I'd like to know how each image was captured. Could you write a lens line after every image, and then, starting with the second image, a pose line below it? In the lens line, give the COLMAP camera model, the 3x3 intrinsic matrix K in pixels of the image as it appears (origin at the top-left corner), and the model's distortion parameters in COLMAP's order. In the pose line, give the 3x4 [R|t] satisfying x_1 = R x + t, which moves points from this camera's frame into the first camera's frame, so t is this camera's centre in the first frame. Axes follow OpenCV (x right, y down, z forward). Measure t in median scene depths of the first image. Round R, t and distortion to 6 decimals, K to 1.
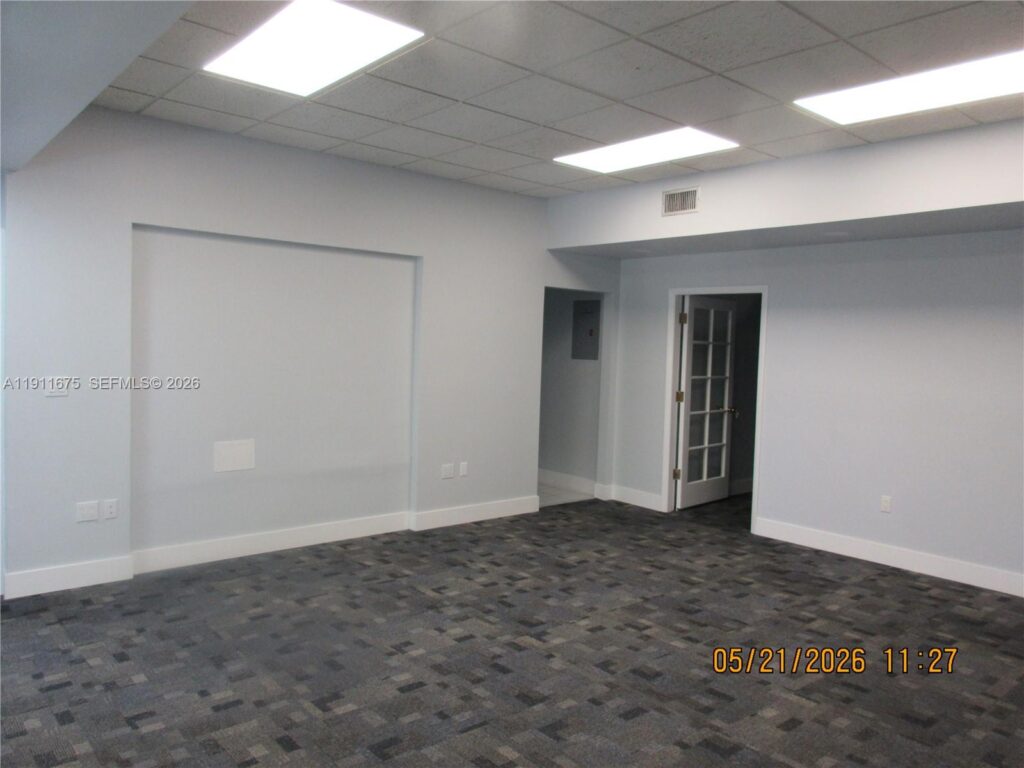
lens RADIAL K [[757.5, 0, 512.0], [0, 757.5, 384.0], [0, 0, 1]] dist [0.006613, -0.002881]
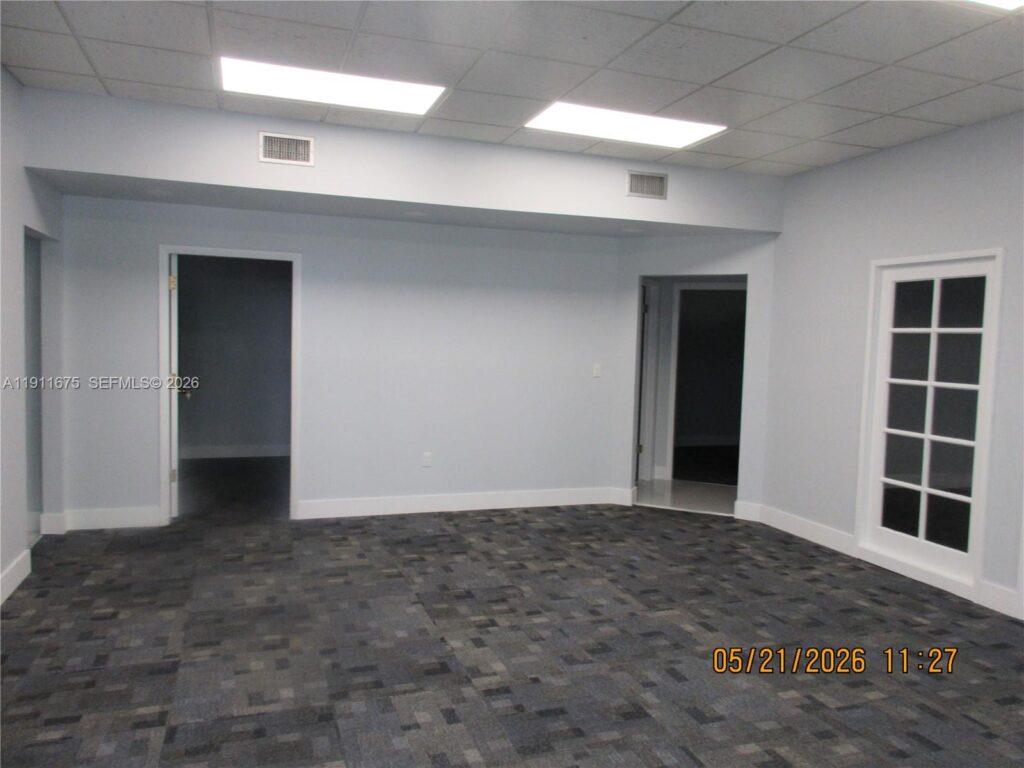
lens RADIAL K [[762.8, 0, 506.4], [0, 762.8, 380.5], [0, 0, 1]] dist [0.009570, 0.000580]
pose [[0.373870, -0.078809, 0.924127, -0.623911], [0.034669, 0.996875, 0.070986, -0.044355], [-0.926833, 0.005499, 0.375434, 0.570931]]
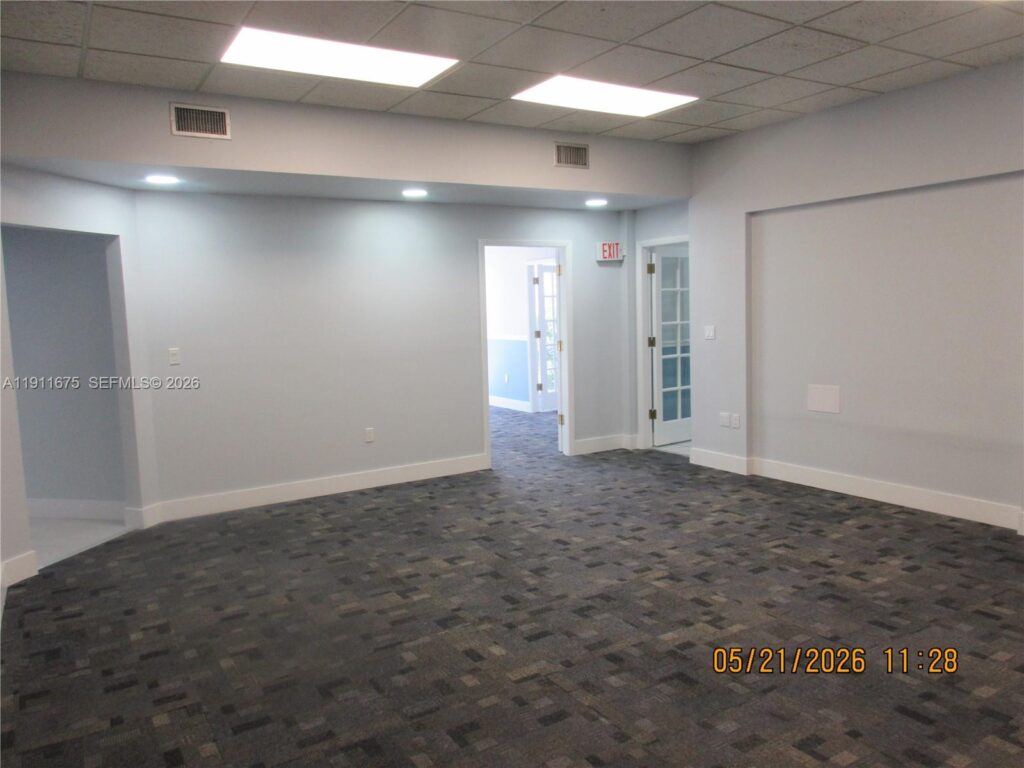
lens RADIAL K [[762.8, 0, 506.4], [0, 762.8, 380.5], [0, 0, 1]] dist [0.009570, 0.000580]
pose [[-0.168261, 0.067238, -0.983447, 0.939198], [-0.022143, 0.997161, 0.071964, -0.002882], [0.985494, 0.033885, -0.166295, 0.829232]]
